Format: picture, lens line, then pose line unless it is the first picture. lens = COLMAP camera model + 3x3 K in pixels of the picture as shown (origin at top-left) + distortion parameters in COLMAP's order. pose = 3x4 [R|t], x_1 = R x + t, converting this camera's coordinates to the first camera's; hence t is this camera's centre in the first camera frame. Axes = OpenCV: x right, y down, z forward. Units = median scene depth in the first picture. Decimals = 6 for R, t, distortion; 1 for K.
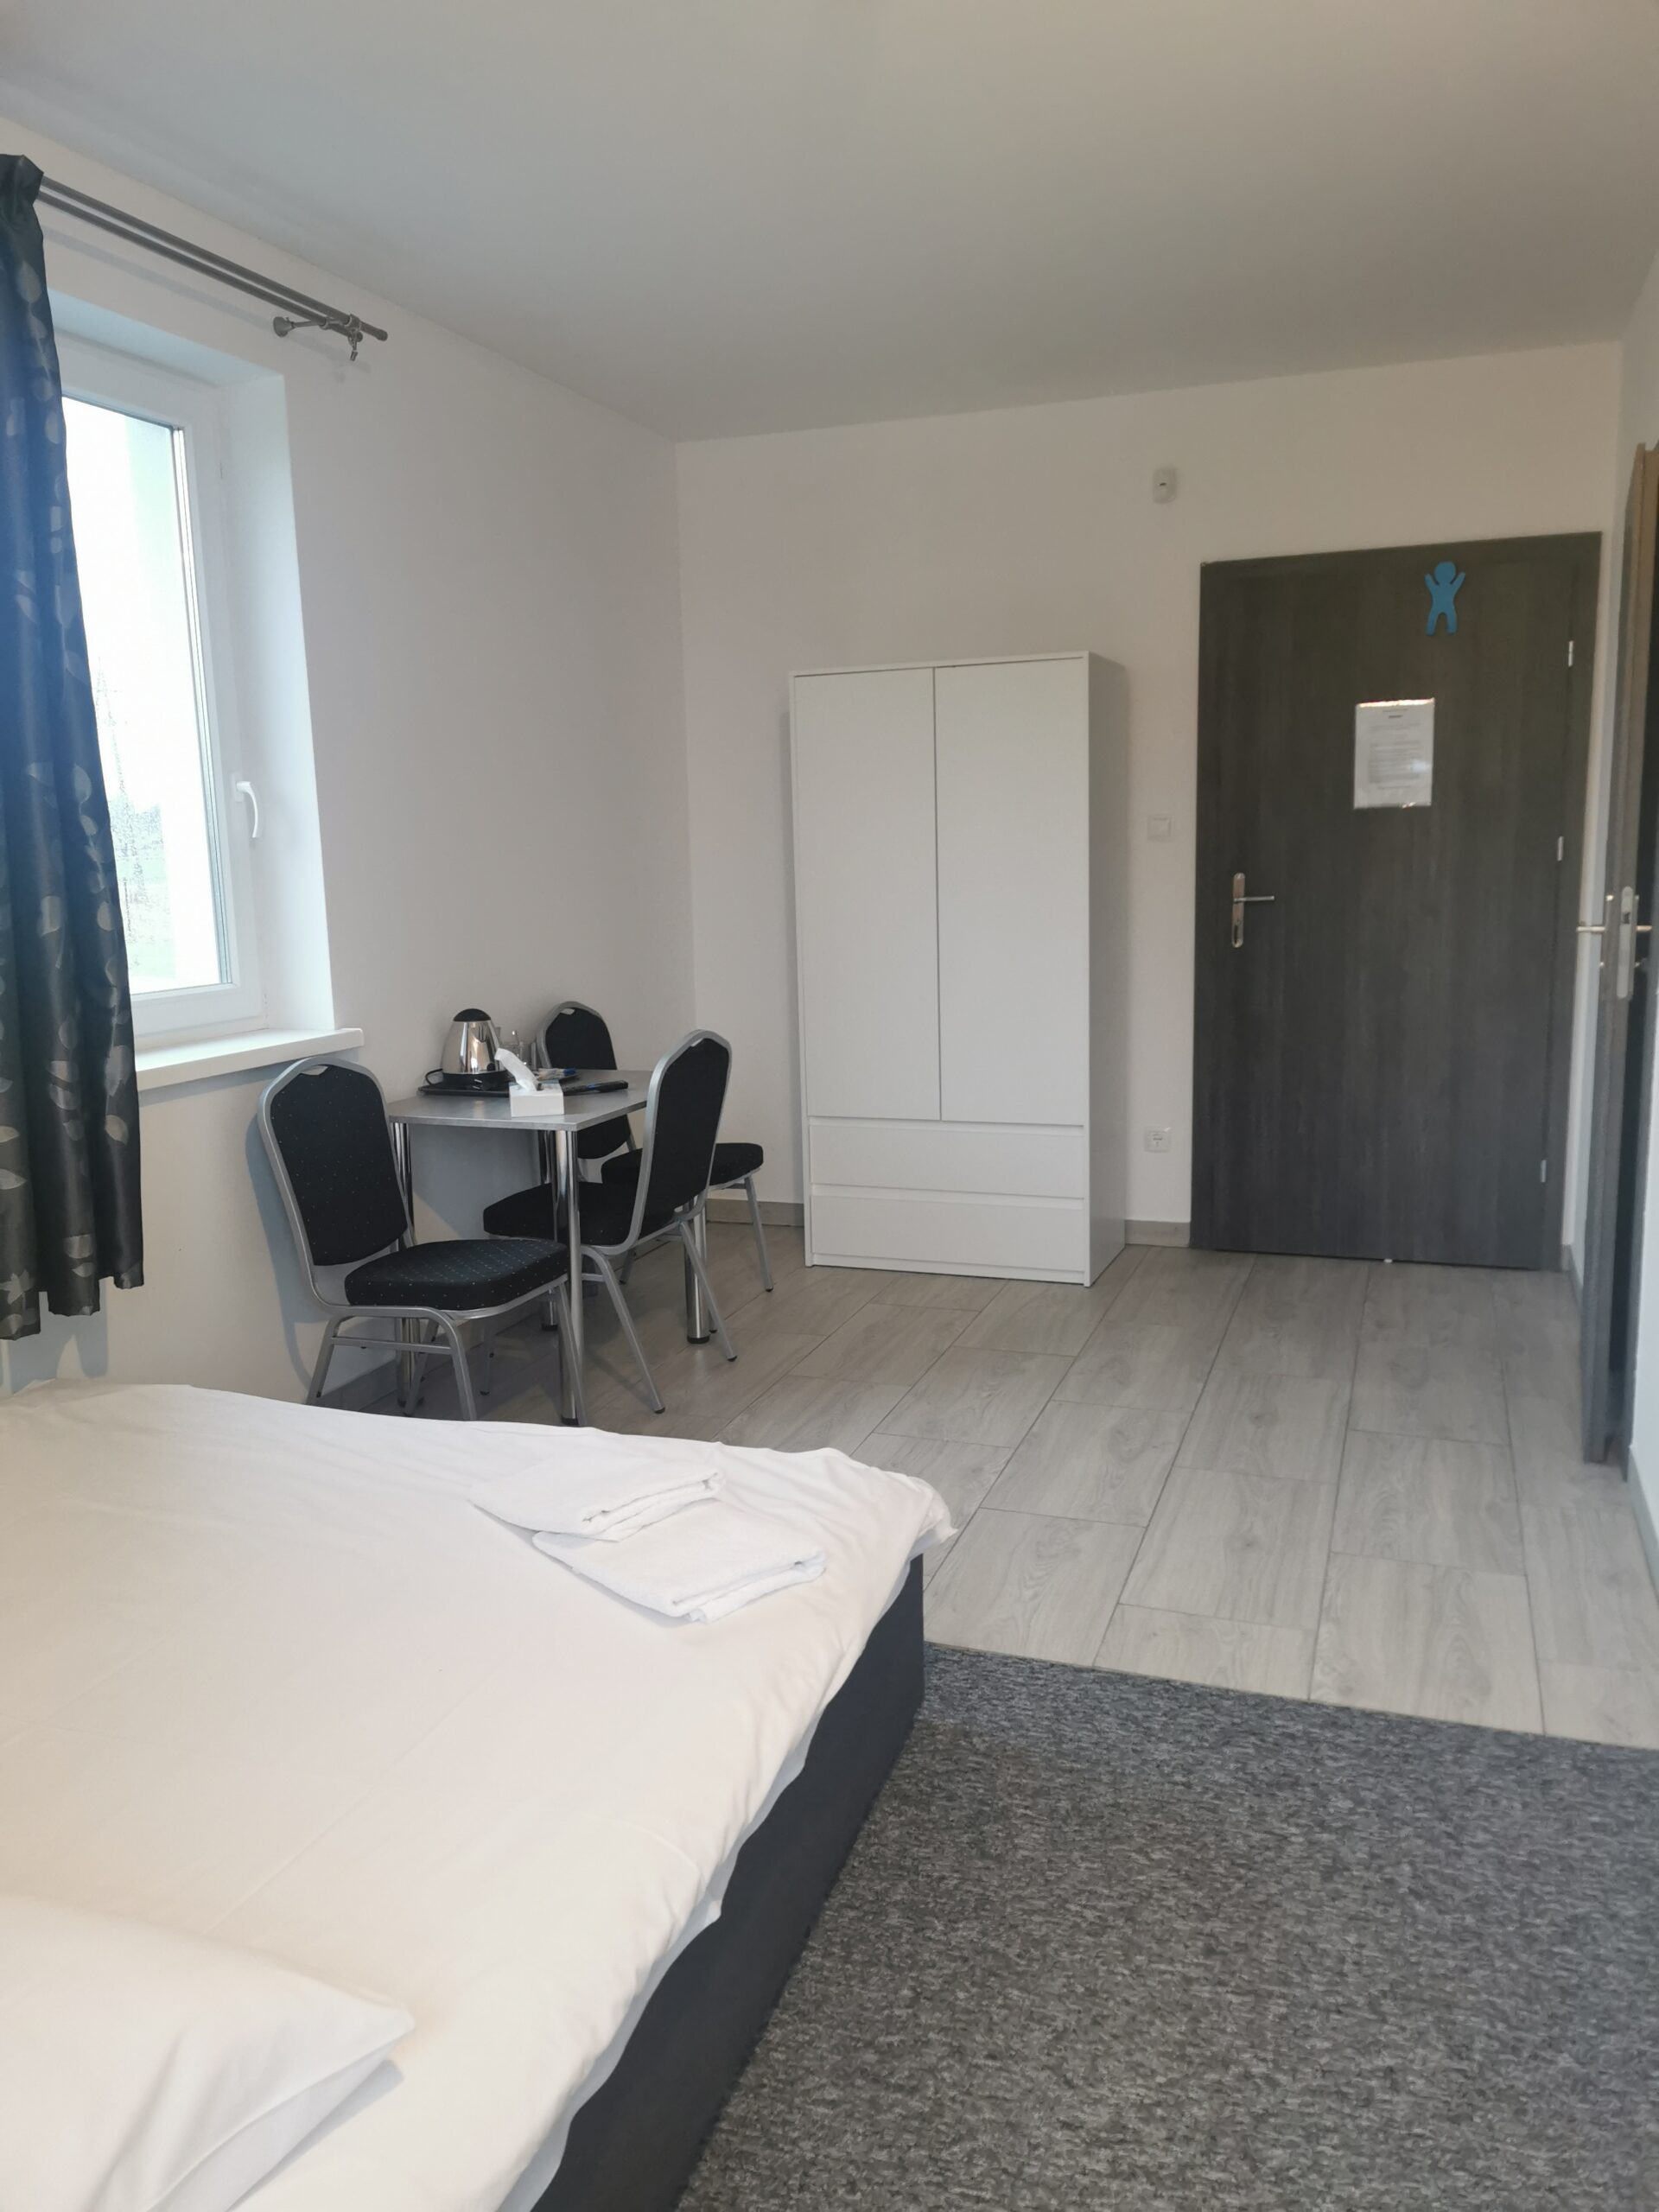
lens RADIAL K [[1700.4, 0, 823.4], [0, 1700.4, 1105.0], [0, 0, 1]] dist [0.044094, -0.041811]
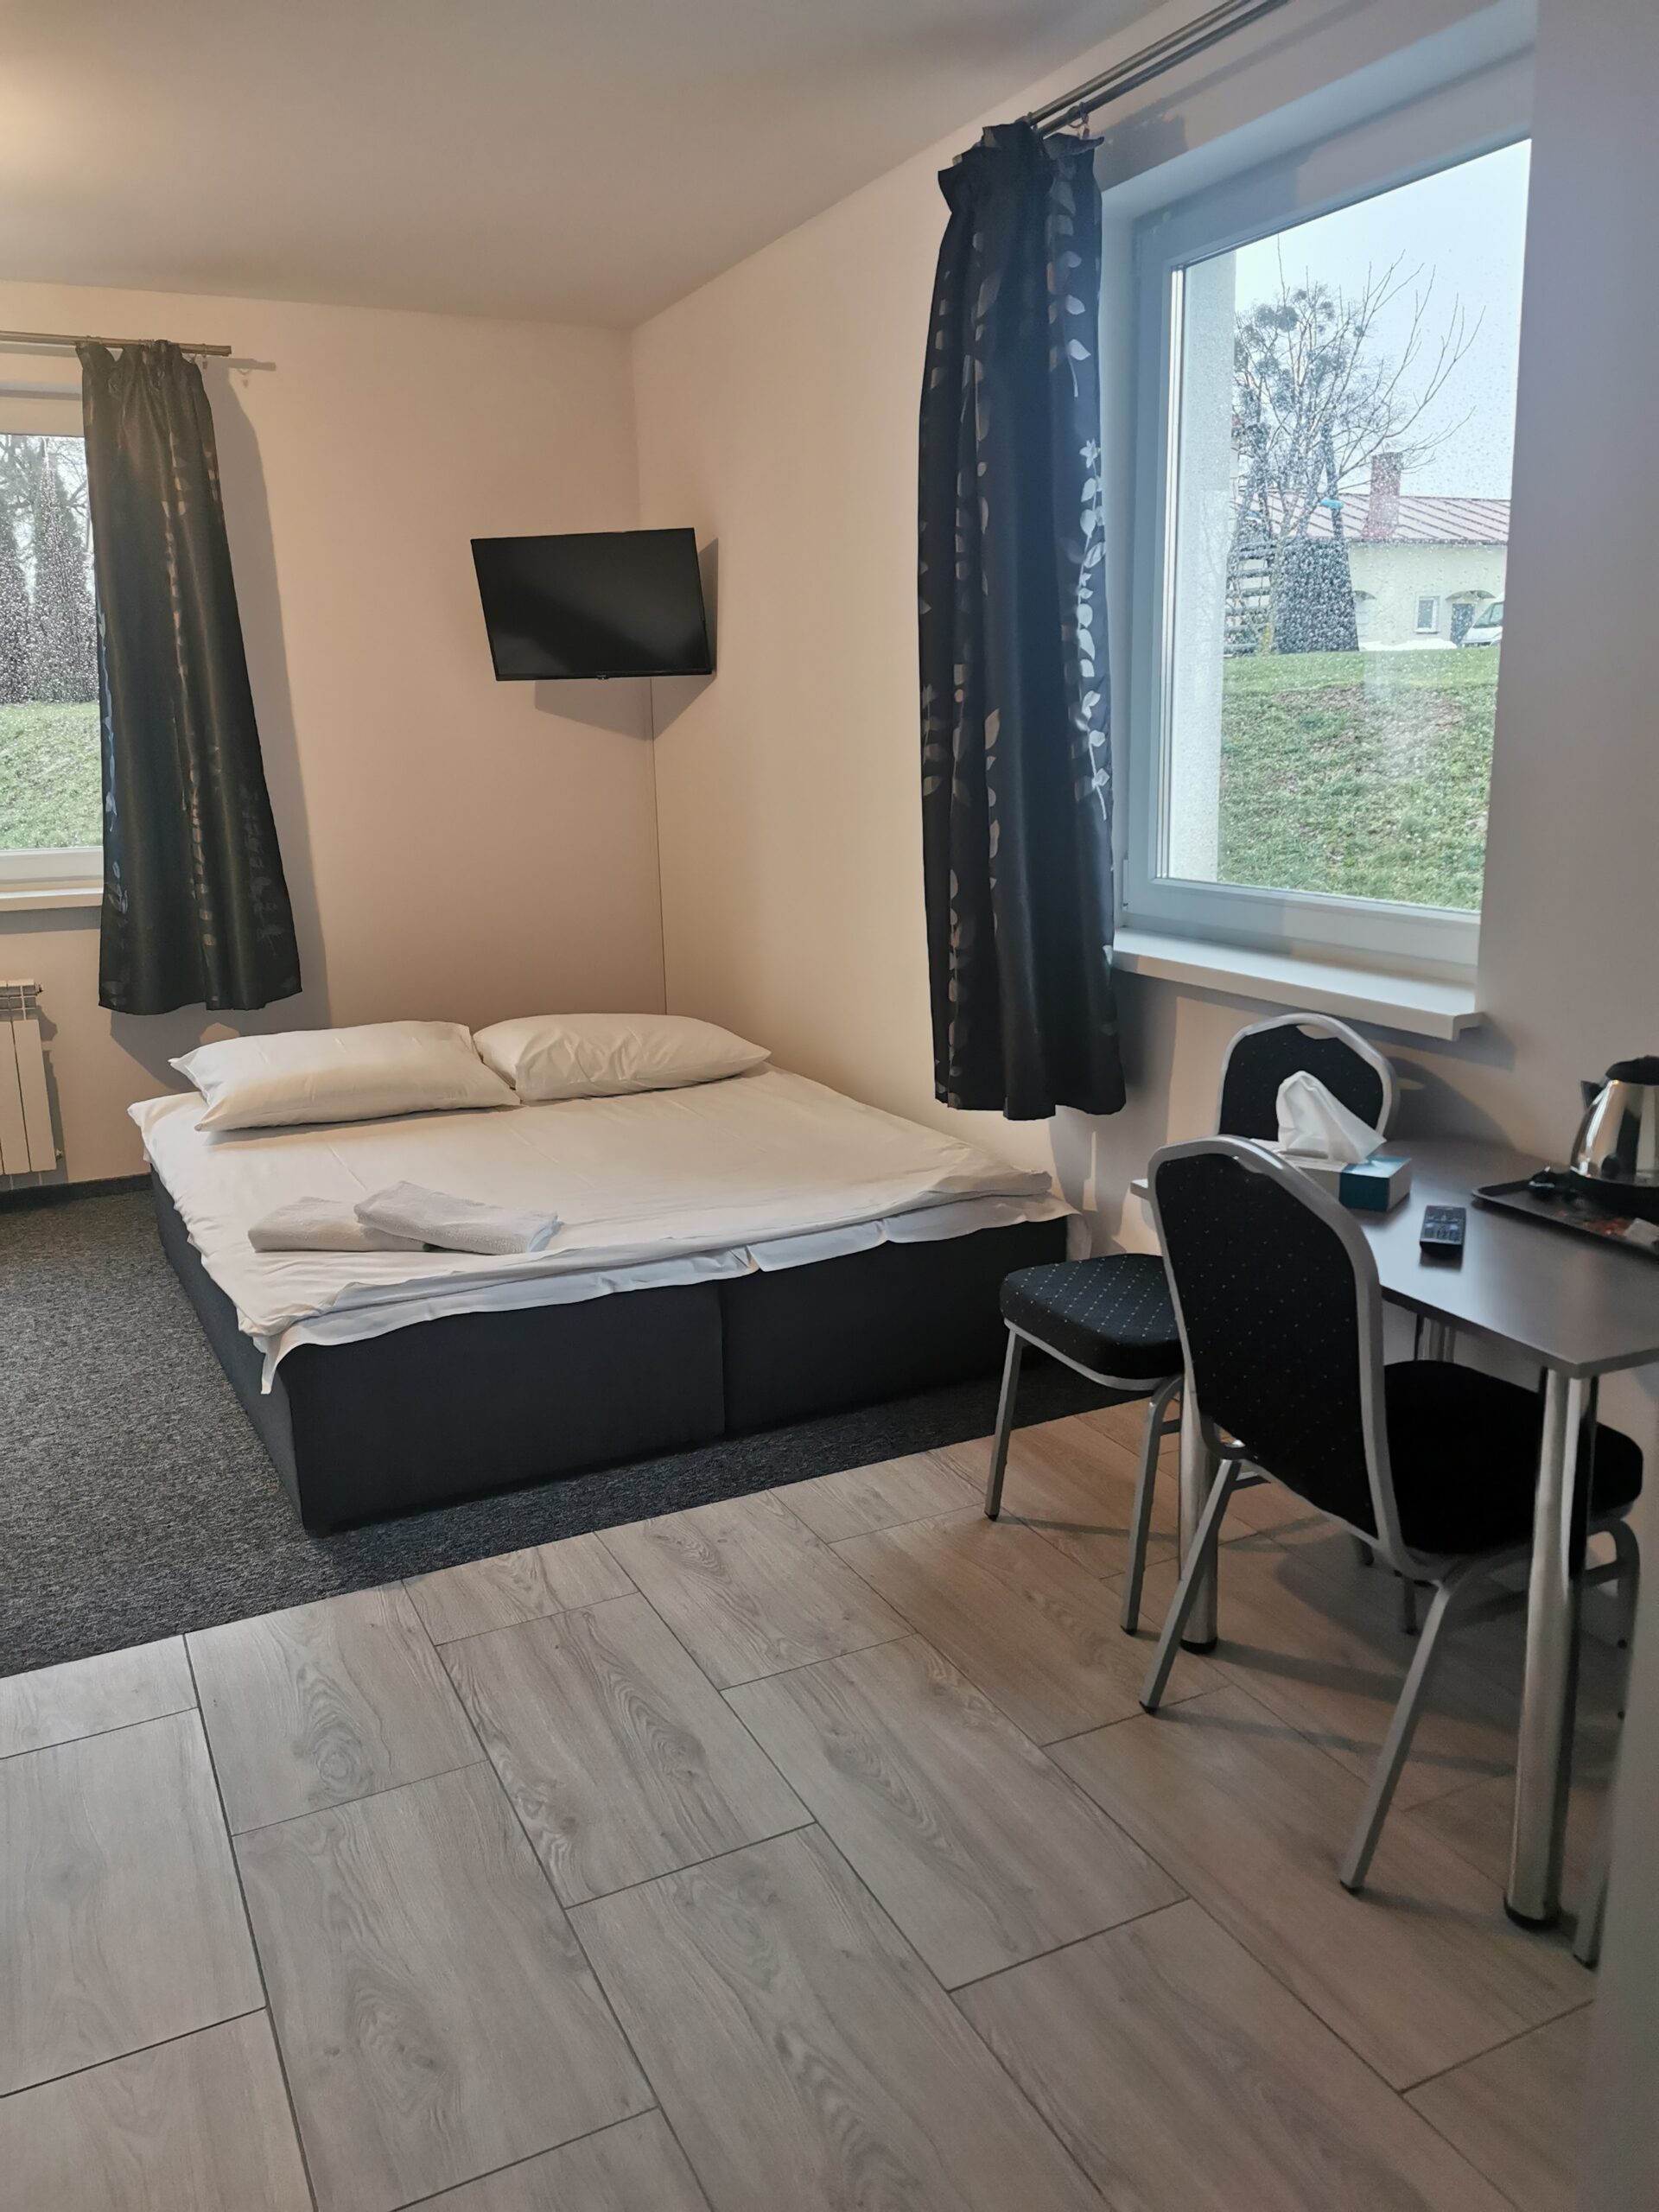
lens RADIAL K [[1700.4, 0, 845.9], [0, 1700.4, 1109.3], [0, 0, 1]] dist [0.044094, -0.041811]
pose [[-0.694865, 0.199136, -0.691019, 0.480727], [-0.079464, 0.933751, 0.348992, -0.298803], [0.714736, 0.297414, -0.633007, 1.694673]]
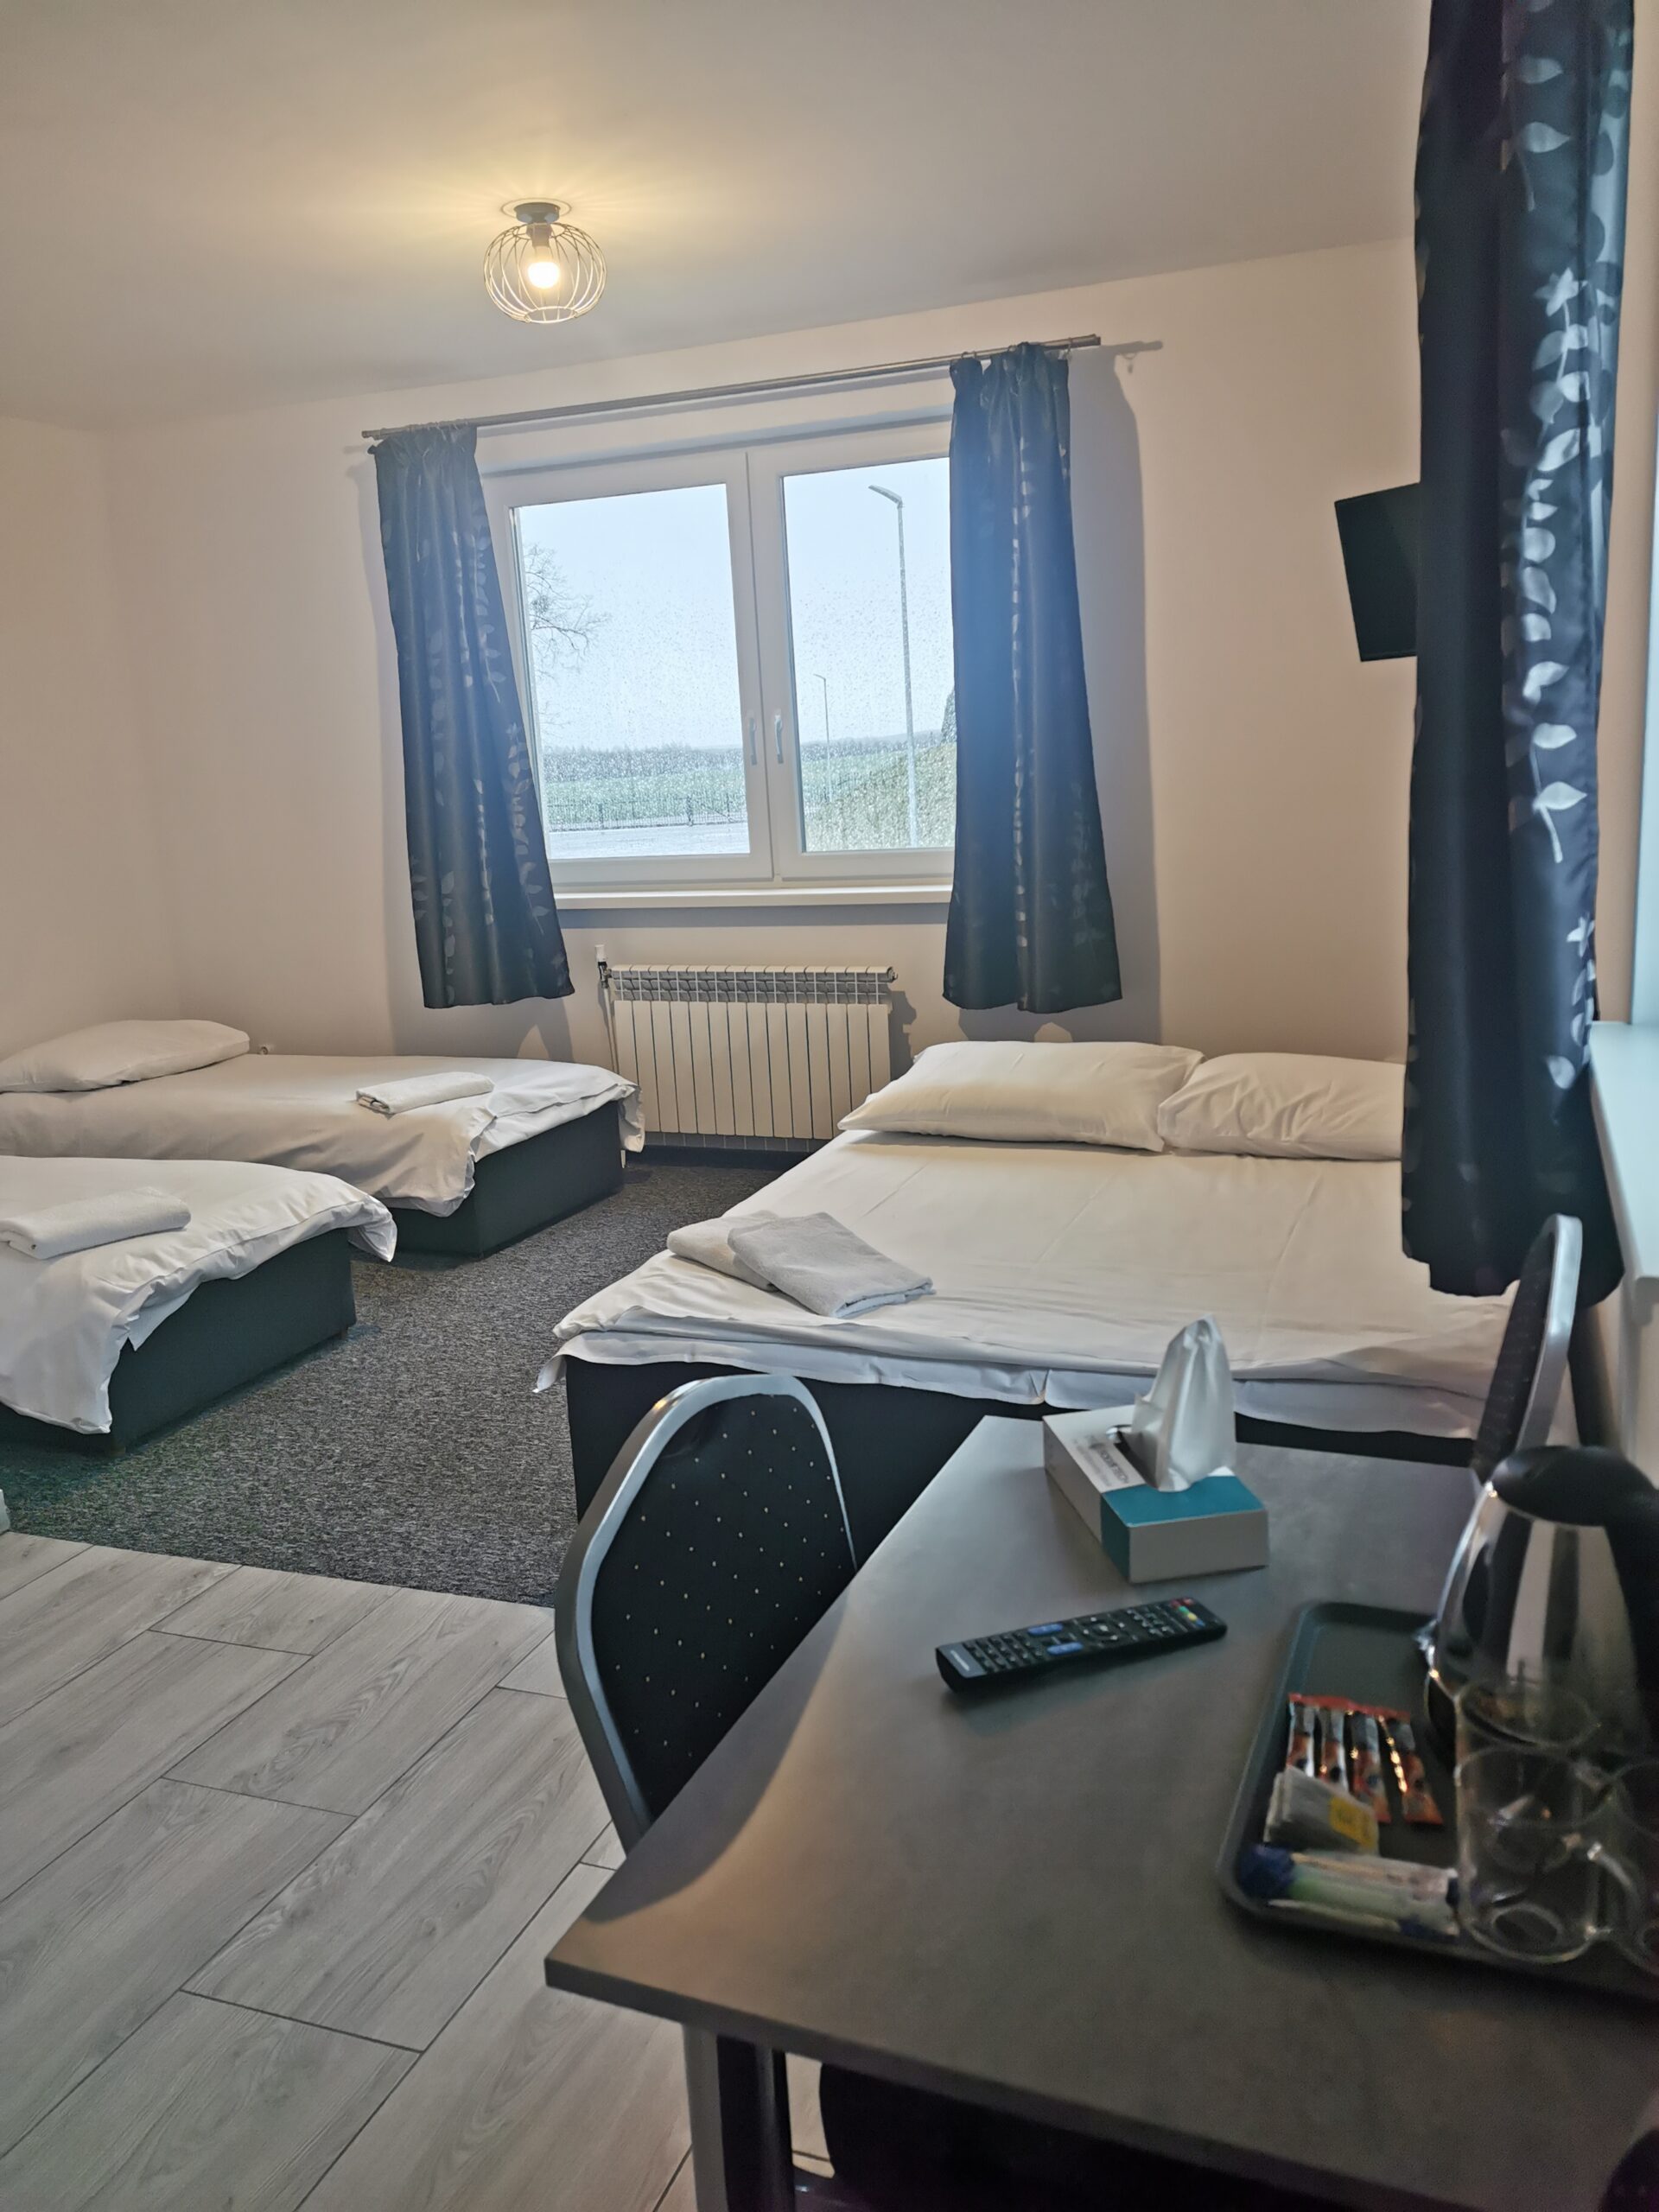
lens RADIAL K [[1700.4, 0, 837.7], [0, 1700.4, 1109.1], [0, 0, 1]] dist [0.044094, -0.041811]
pose [[-0.996507, 0.070368, 0.044970, -0.168420], [0.081914, 0.928418, 0.362395, -0.289075], [-0.016250, 0.364813, -0.930939, 1.767475]]
